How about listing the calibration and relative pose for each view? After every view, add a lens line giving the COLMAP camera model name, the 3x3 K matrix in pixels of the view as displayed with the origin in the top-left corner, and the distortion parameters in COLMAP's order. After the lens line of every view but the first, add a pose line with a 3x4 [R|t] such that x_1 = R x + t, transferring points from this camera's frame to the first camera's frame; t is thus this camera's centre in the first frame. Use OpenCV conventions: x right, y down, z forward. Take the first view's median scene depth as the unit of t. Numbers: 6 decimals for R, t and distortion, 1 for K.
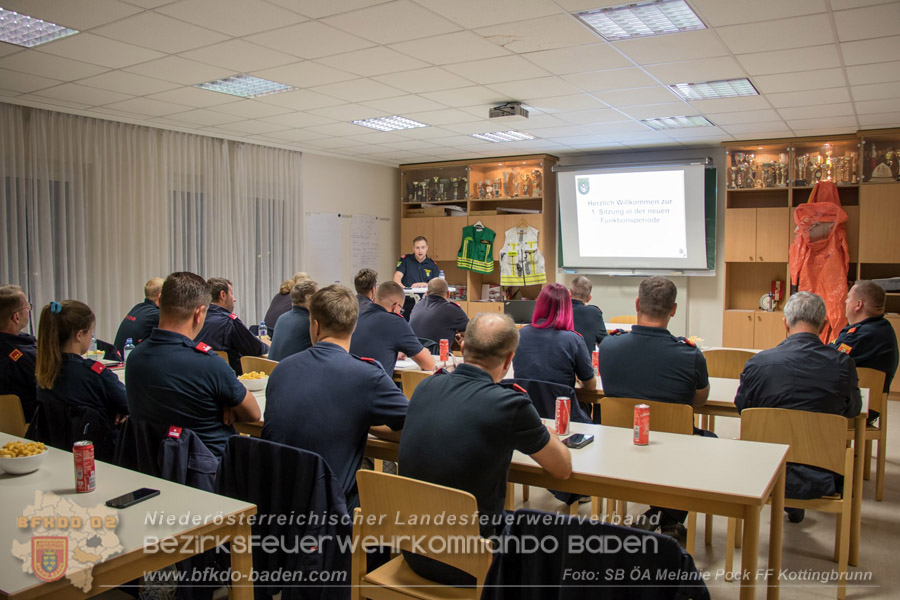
lens RADIAL K [[727.0, 0, 450.0], [0, 727.0, 300.0], [0, 0, 1]] dist [-0.169201, 0.146778]
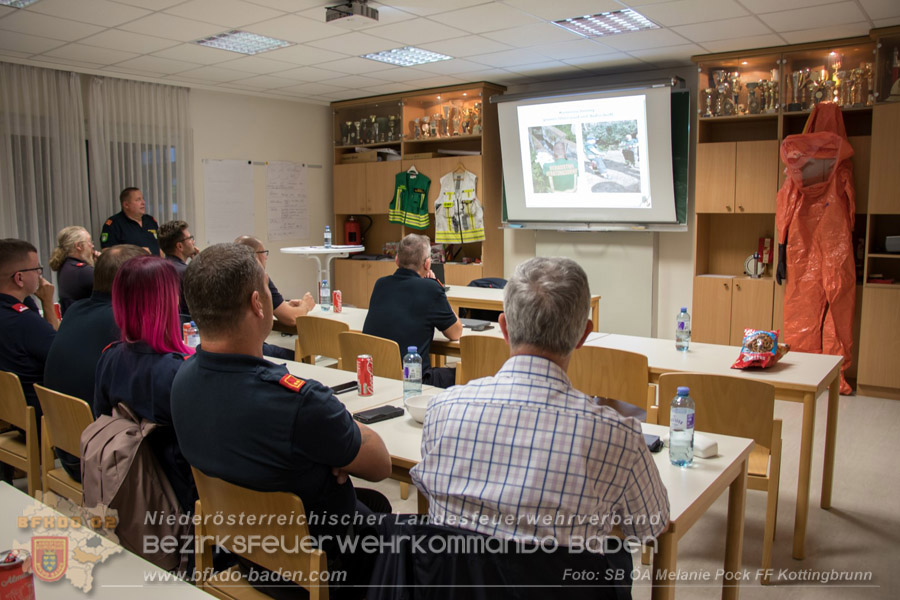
lens RADIAL K [[727.0, 0, 450.0], [0, 727.0, 300.0], [0, 0, 1]] dist [-0.169201, 0.146778]
pose [[0.995501, 0.004181, -0.094659, 0.189433], [0.001851, 0.997977, 0.063544, -0.008890], [0.094734, -0.063433, 0.993480, 0.195387]]
